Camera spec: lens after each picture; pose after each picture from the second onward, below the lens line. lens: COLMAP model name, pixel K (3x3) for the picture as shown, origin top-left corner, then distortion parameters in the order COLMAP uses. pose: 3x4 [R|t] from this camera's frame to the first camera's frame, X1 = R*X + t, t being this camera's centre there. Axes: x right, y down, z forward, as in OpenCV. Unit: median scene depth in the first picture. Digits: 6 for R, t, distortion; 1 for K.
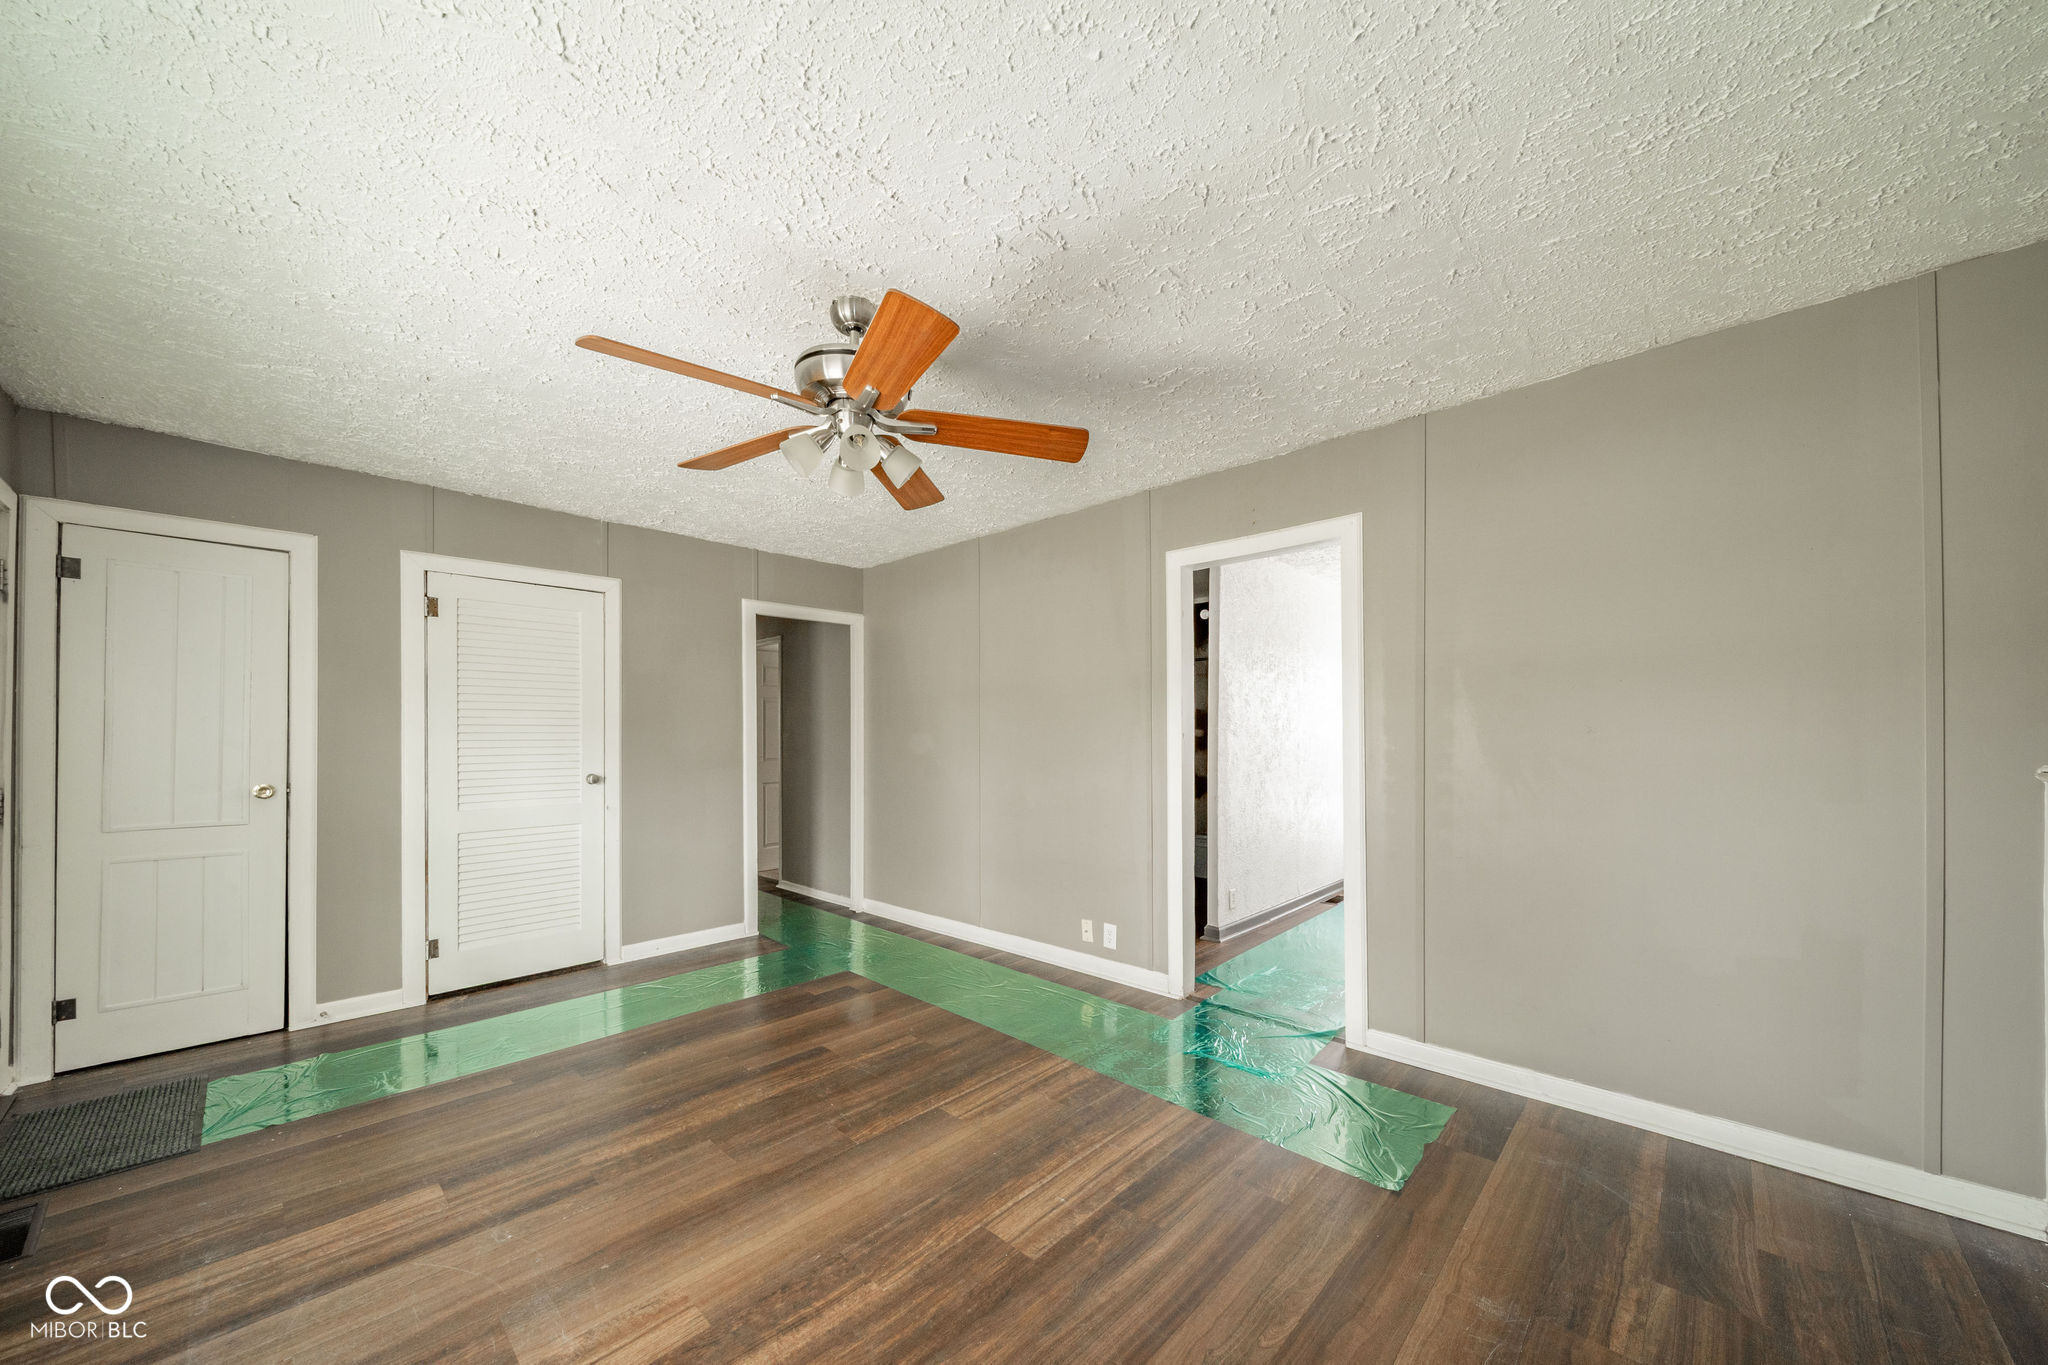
lens RADIAL K [[748.9, 0, 1022.1], [0, 748.9, 730.8], [0, 0, 1]] dist [-0.001217, -0.000181]
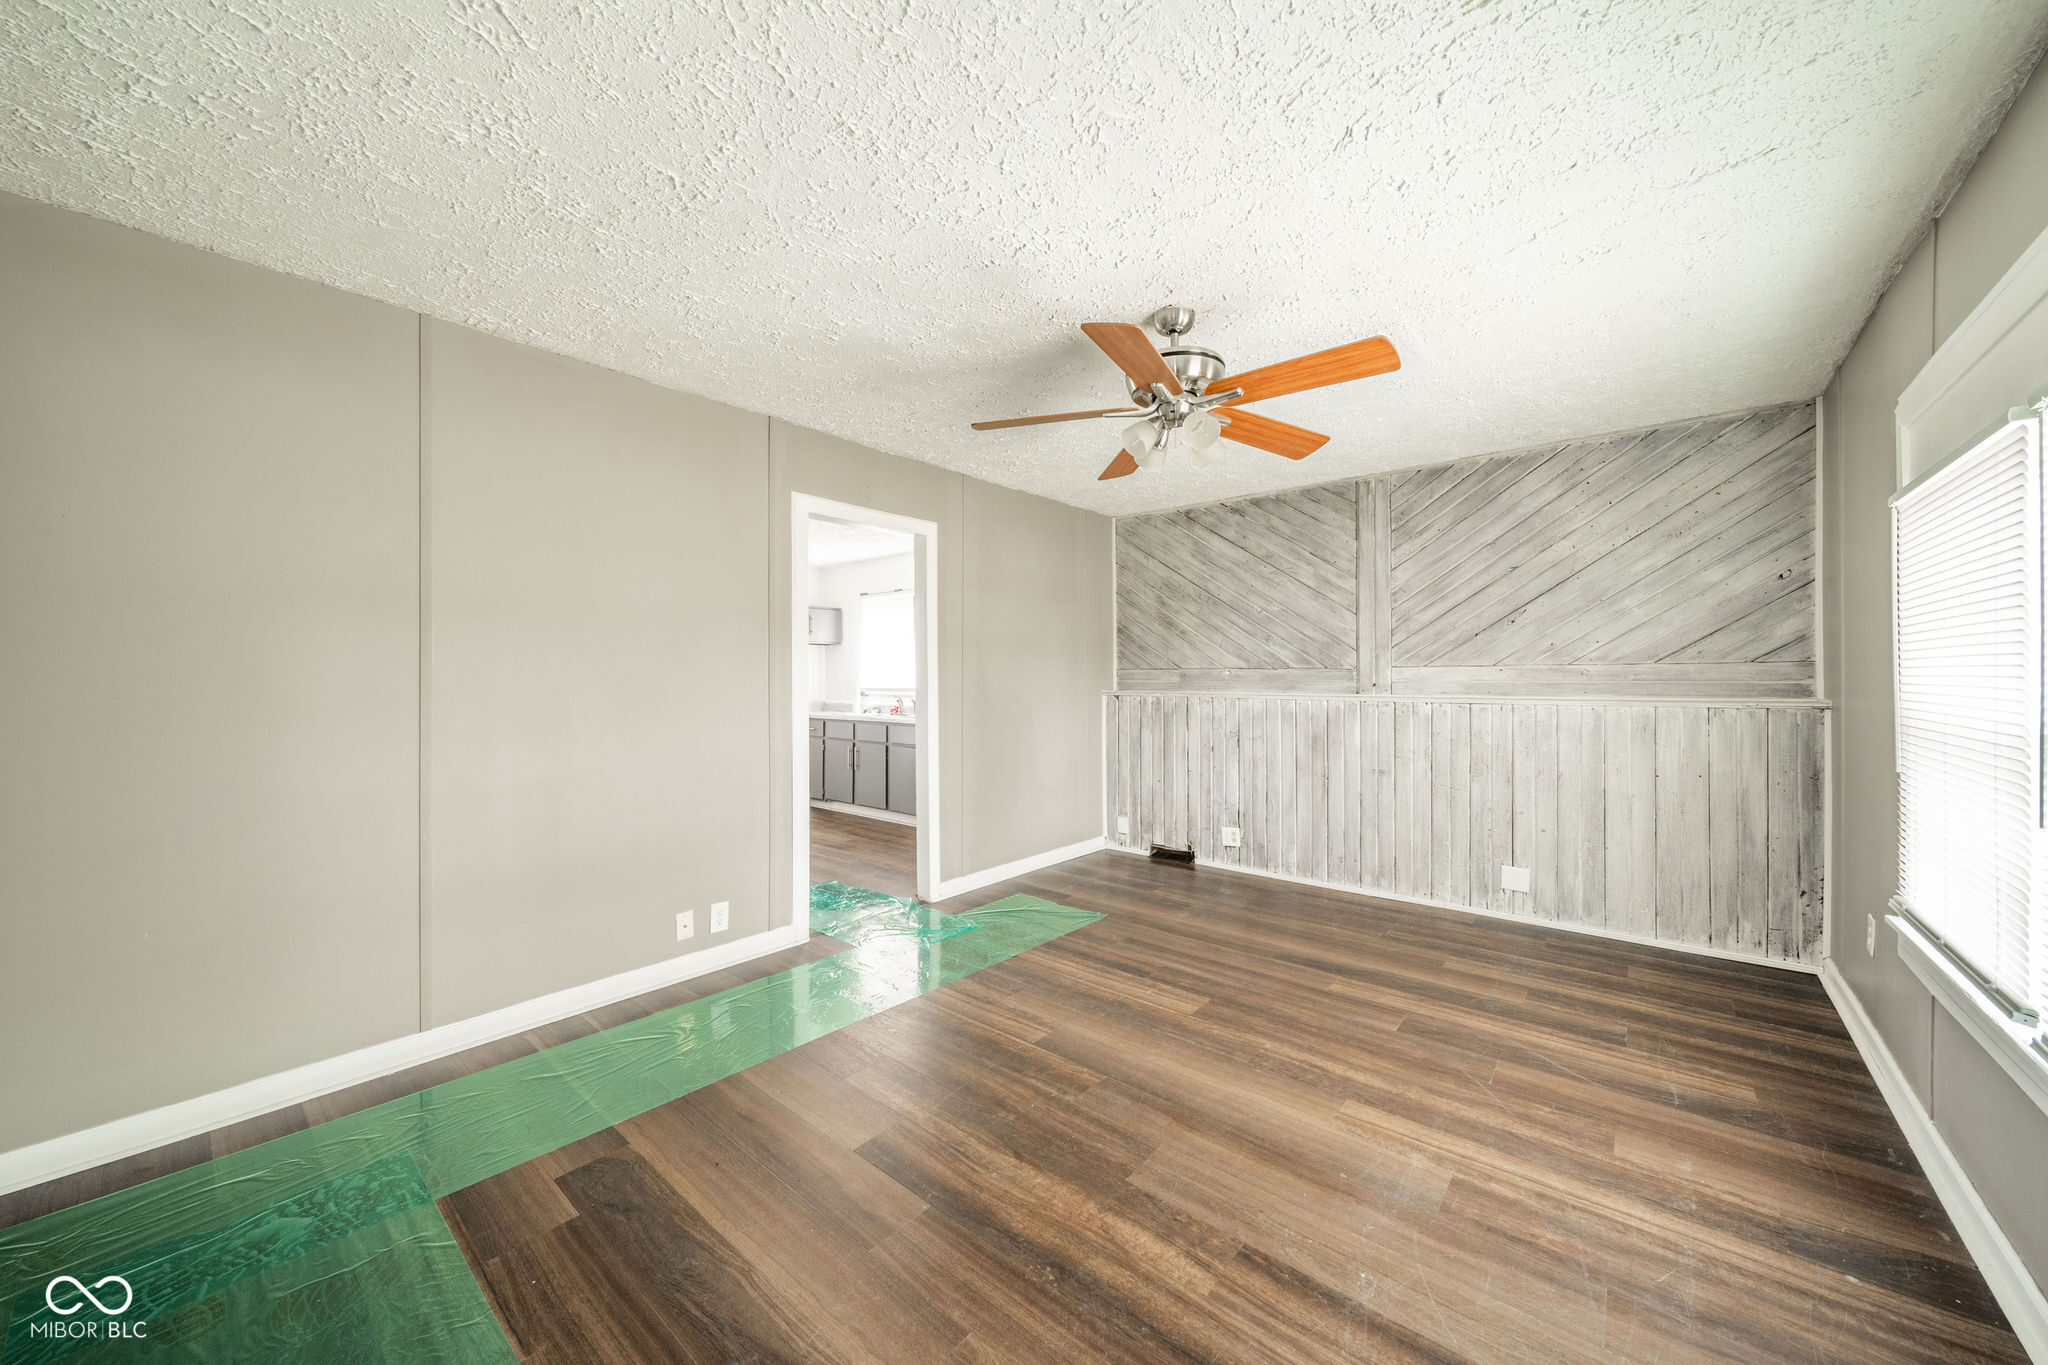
lens RADIAL K [[714.1, 0, 1039.1], [0, 714.1, 664.2], [0, 0, 1]] dist [-0.000288, -0.000005]
pose [[-0.058218, 0.022048, 0.998060, -1.195758], [-0.002979, 0.999748, -0.022259, 0.007171], [-0.998299, -0.004269, -0.058137, 1.141500]]
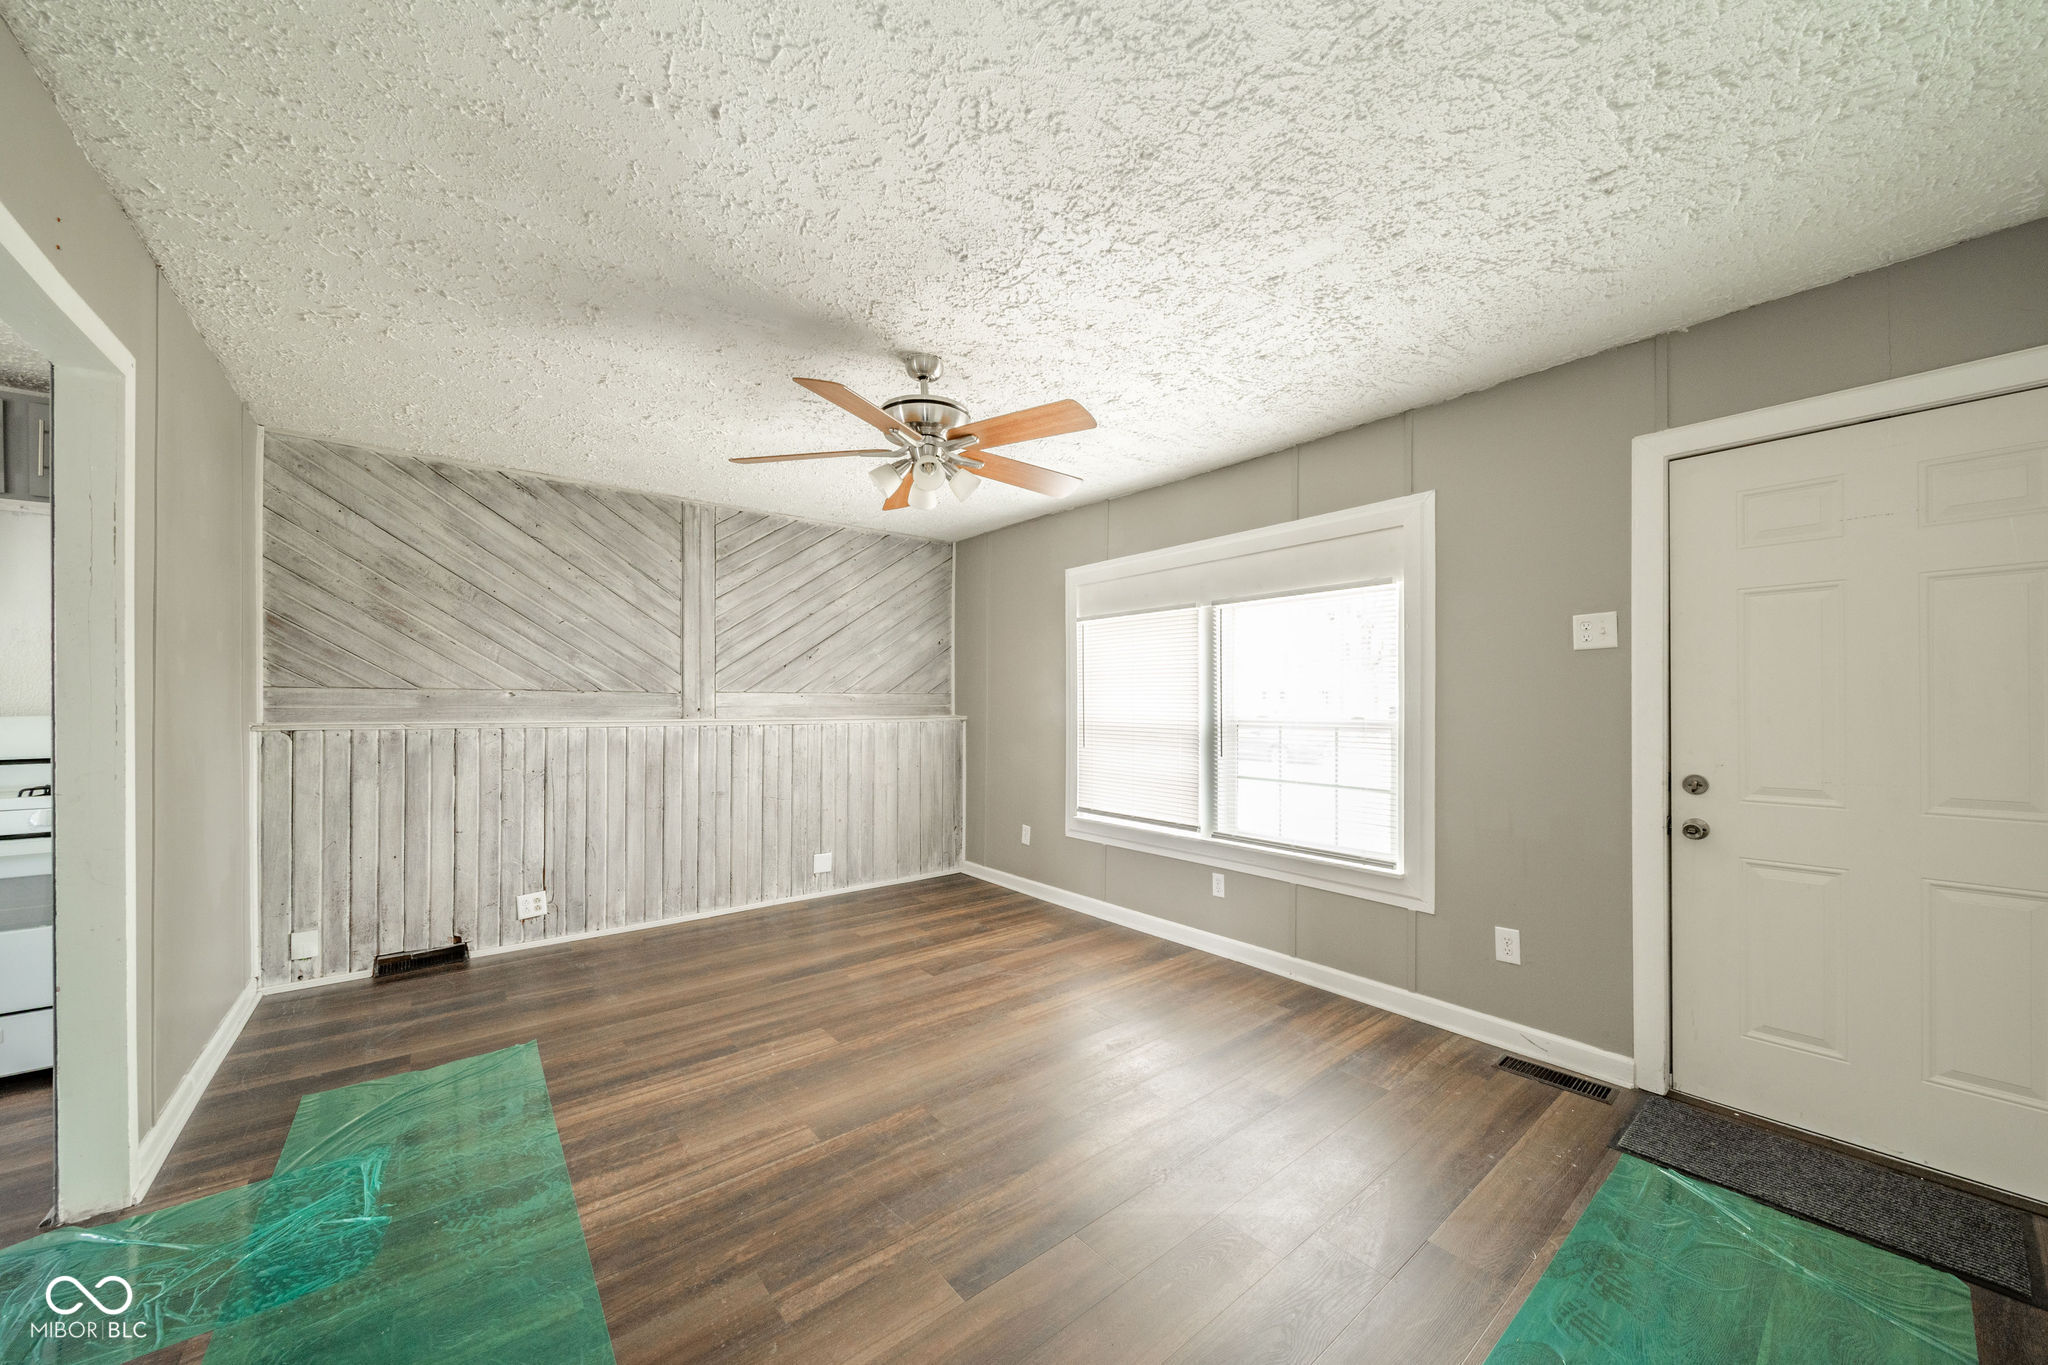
lens RADIAL K [[738.4, 0, 1023.2], [0, 738.4, 686.6], [0, 0, 1]] dist [-0.000746, -0.000131]
pose [[-0.990455, 0.005491, 0.137727, -0.496325], [0.001553, 0.999587, -0.028680, 0.013798], [-0.137828, -0.028193, -0.990055, 1.969973]]
